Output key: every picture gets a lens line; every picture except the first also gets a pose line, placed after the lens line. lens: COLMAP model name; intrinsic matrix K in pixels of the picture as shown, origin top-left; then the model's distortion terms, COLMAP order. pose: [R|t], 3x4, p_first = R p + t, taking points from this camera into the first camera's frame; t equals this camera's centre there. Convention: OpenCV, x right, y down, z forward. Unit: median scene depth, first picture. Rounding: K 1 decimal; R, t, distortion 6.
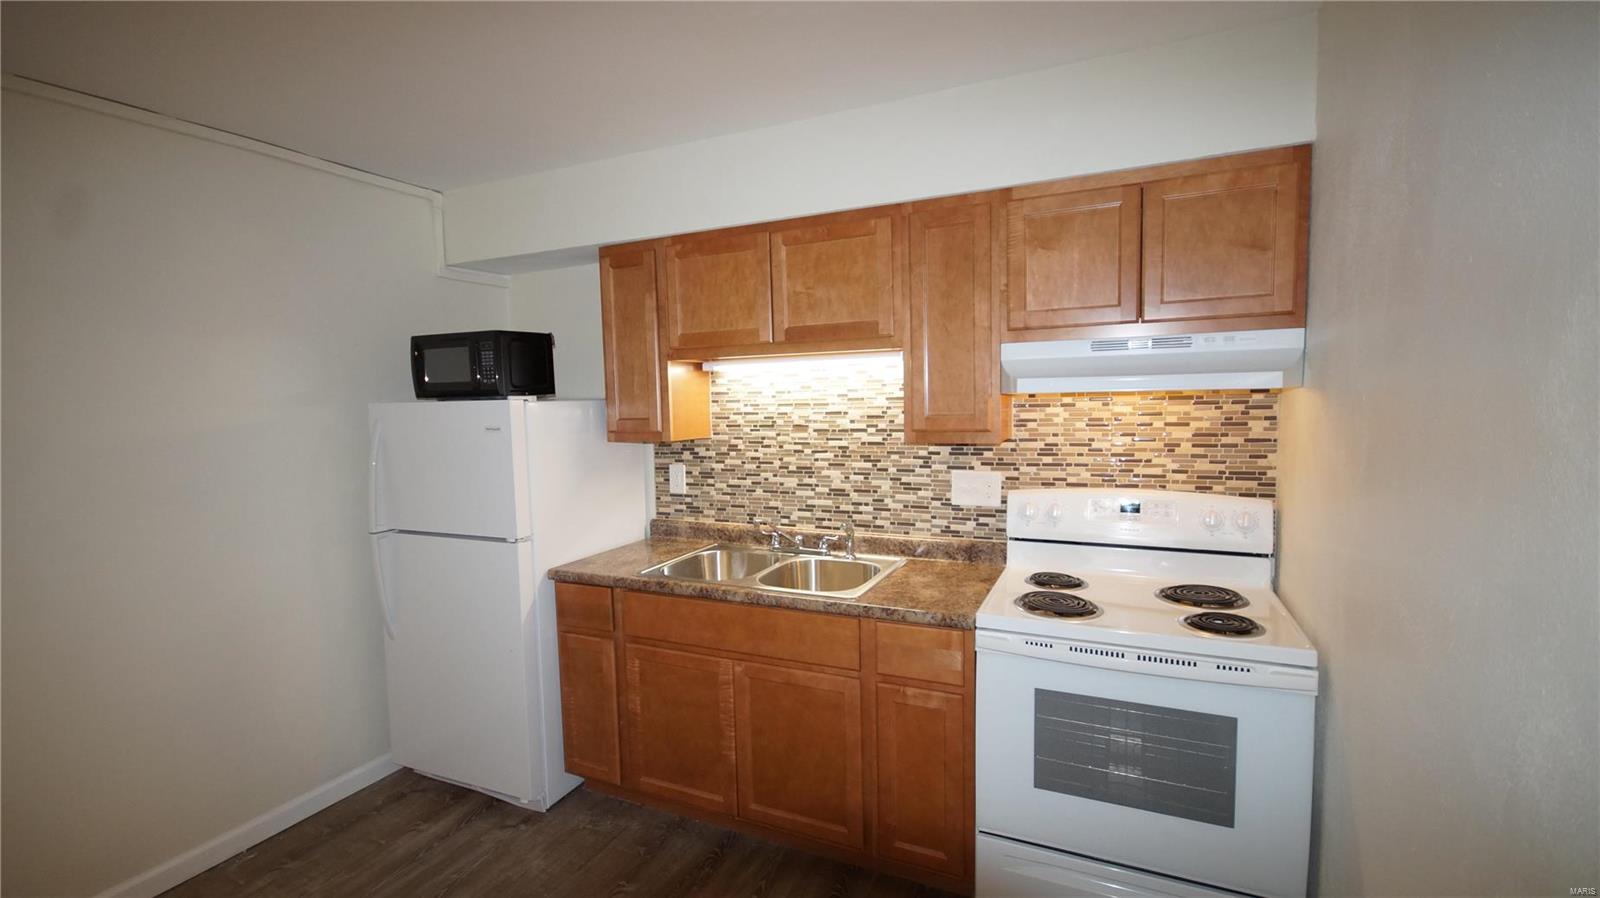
lens RADIAL K [[713.1, 0, 806.3], [0, 713.1, 448.3], [0, 0, 1]] dist [0.000410, -0.005954]
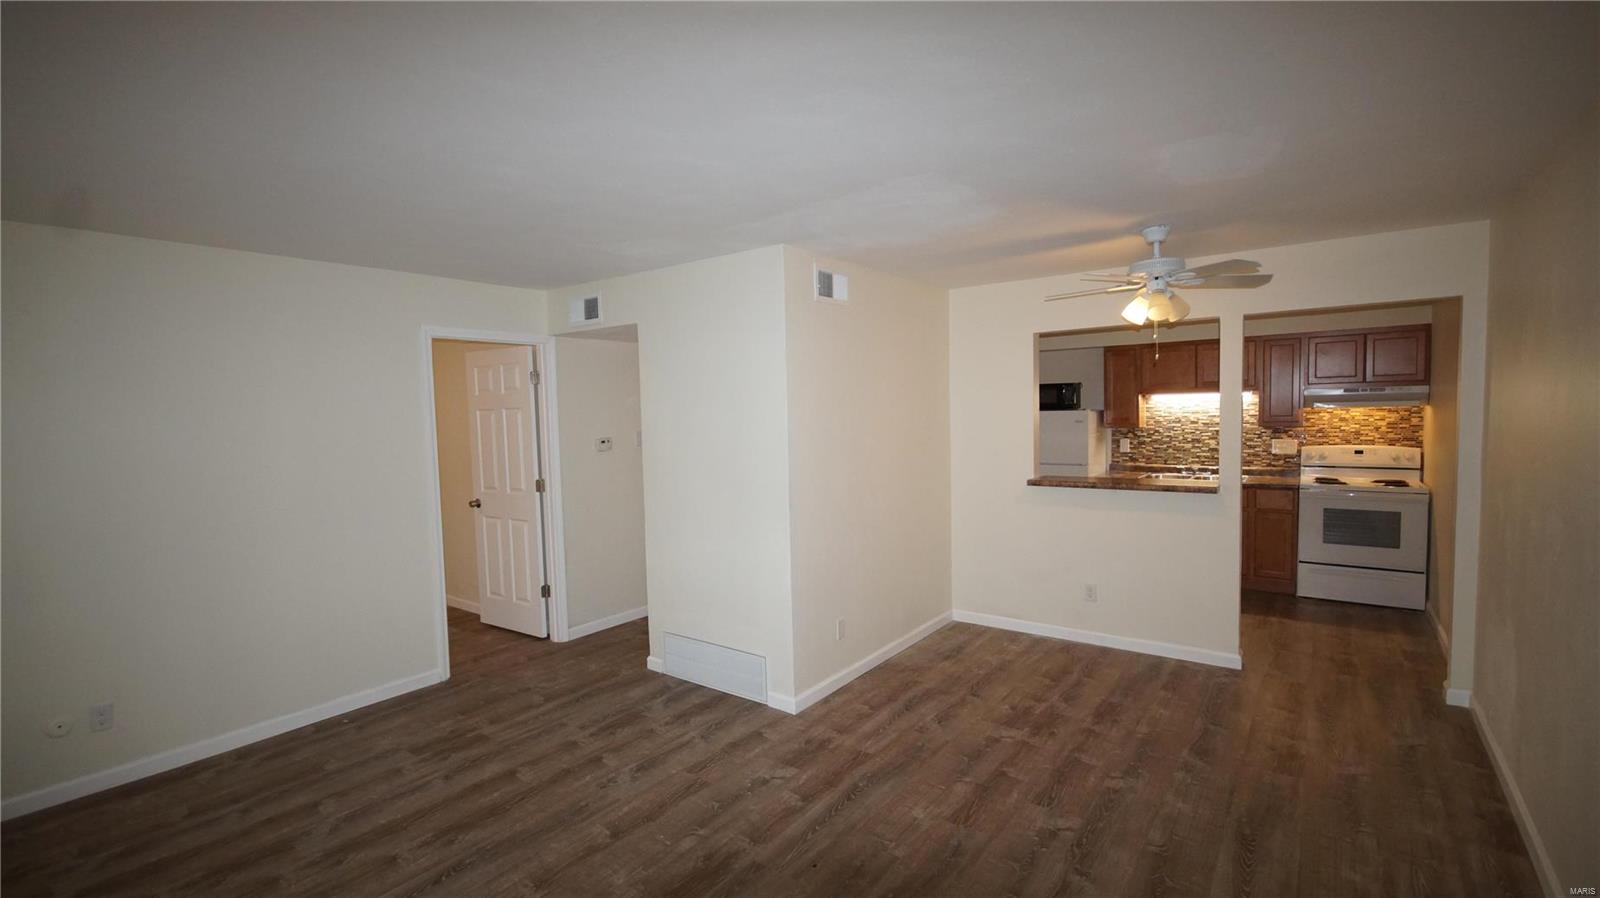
lens RADIAL K [[713.1, 0, 785.8], [0, 713.1, 447.8], [0, 0, 1]] dist [0.000410, -0.005954]
pose [[0.975136, 0.008511, -0.221442, -0.882806], [-0.011523, 0.999858, -0.012311, 0.109631], [0.221306, 0.014556, 0.975096, -1.742675]]
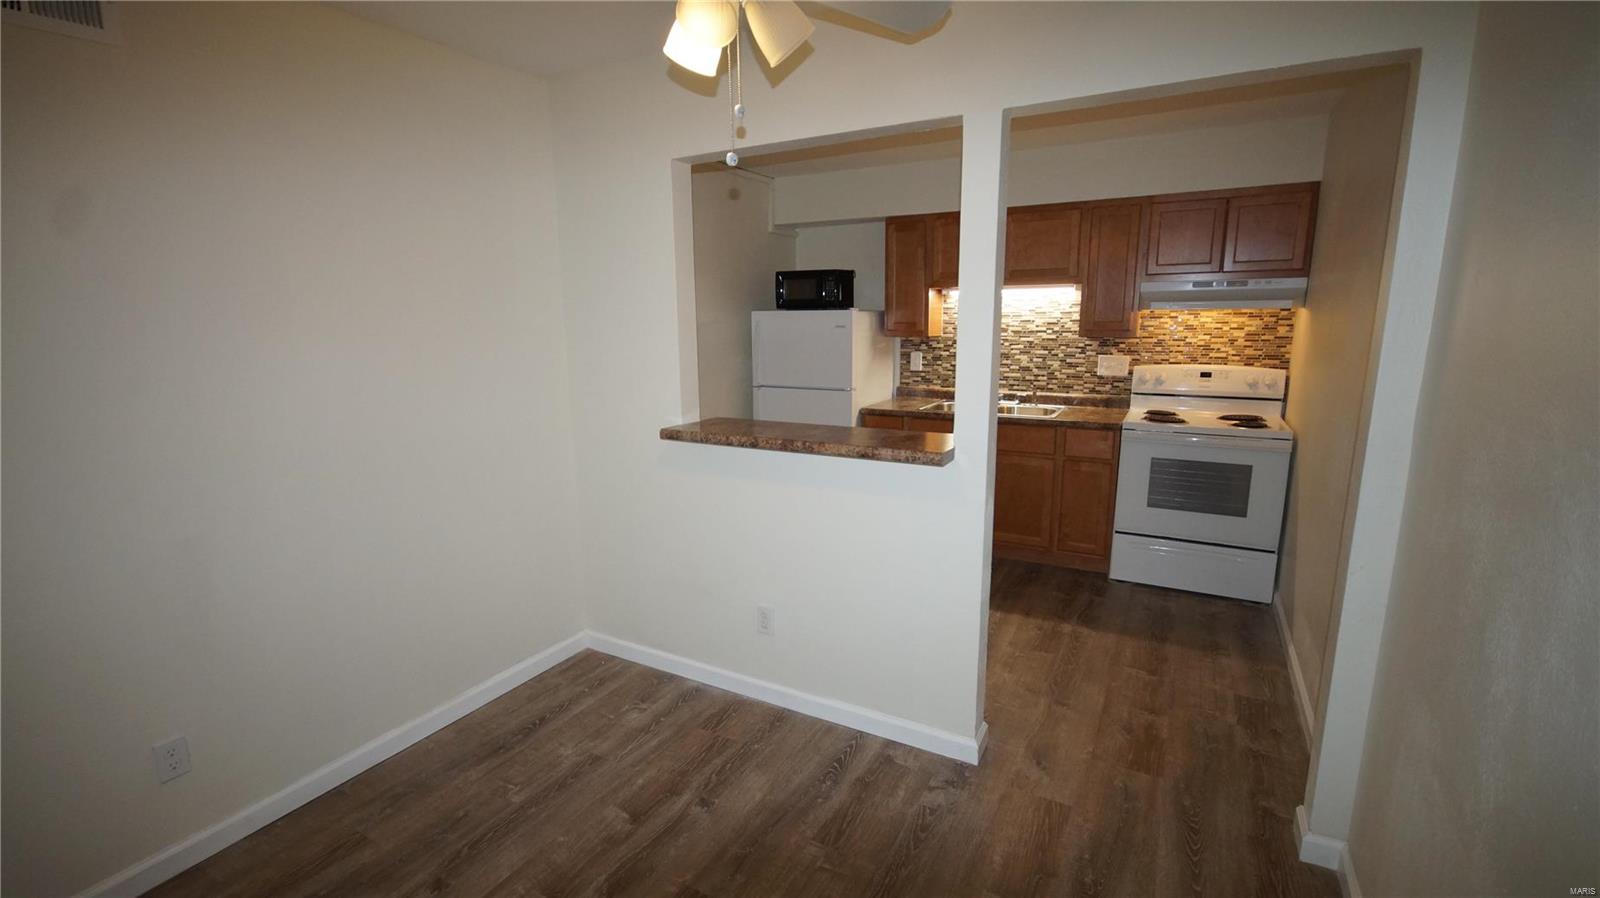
lens RADIAL K [[713.1, 0, 800.7], [0, 713.1, 452.2], [0, 0, 1]] dist [0.000410, -0.005954]
pose [[0.997179, 0.025075, -0.070748, -0.392851], [-0.016397, 0.992555, 0.120688, 0.068632], [0.073248, -0.119187, 0.990166, -0.797611]]
